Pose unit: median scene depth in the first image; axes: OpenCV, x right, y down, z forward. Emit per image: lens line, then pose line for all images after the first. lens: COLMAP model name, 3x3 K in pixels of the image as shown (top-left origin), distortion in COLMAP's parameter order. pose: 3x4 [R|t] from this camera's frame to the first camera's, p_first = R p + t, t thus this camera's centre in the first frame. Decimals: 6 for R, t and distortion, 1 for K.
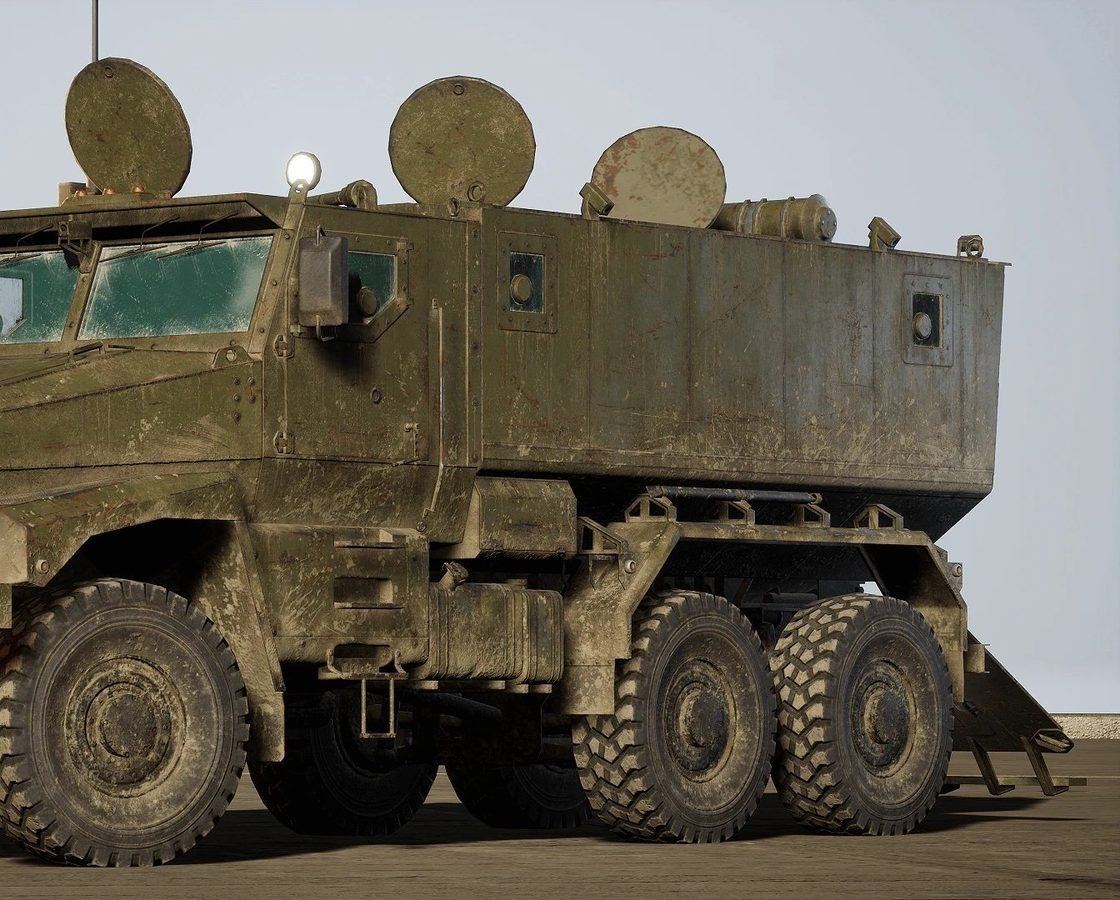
lens RADIAL K [[5322.4, 0, 560.0], [0, 5322.4, 450.0], [0, 0, 1]] dist [0.013318, -2.426029]
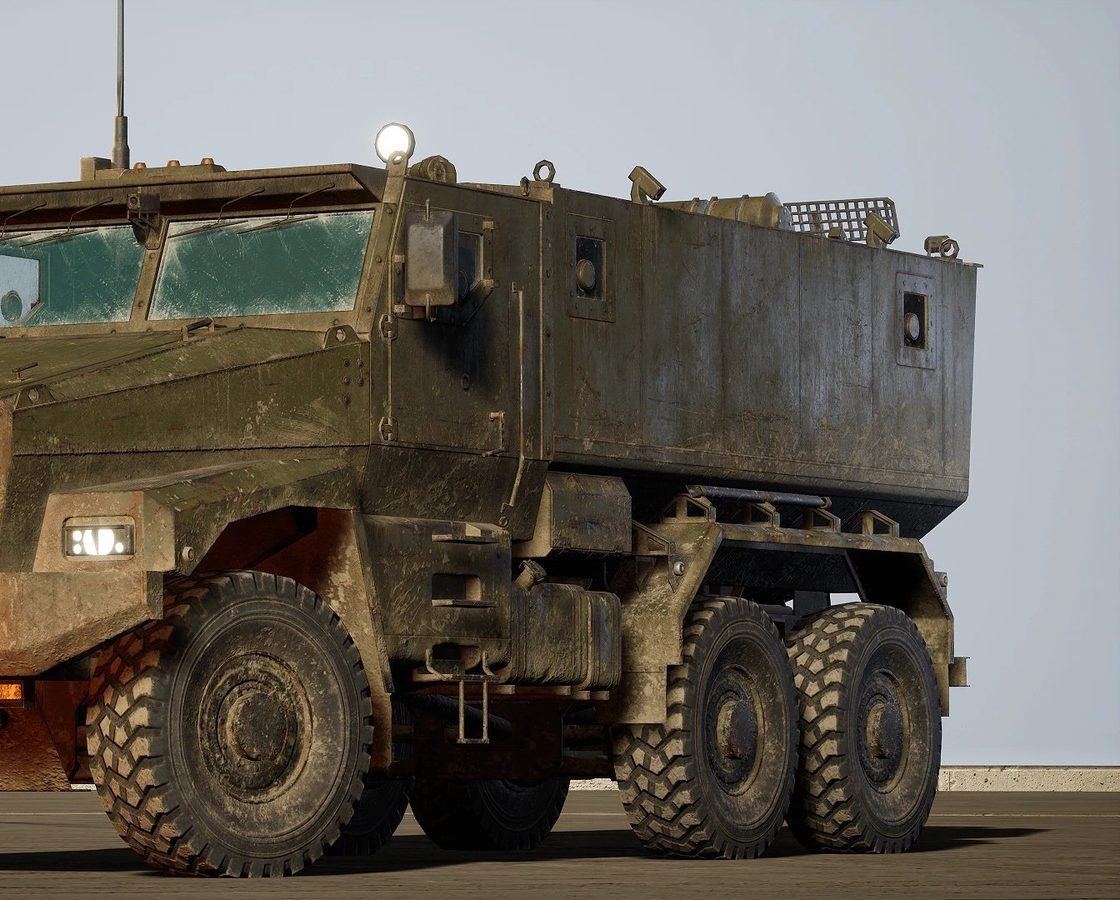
lens RADIAL K [[5322.4, 0, 560.0], [0, 5322.4, 450.0], [0, 0, 1]] dist [0.013318, -2.426029]
pose [[0.989644, 0.007049, 0.143371, -0.152717], [-0.004975, 0.999878, -0.014820, 0.015699], [-0.143458, 0.013953, 0.989558, 0.061502]]
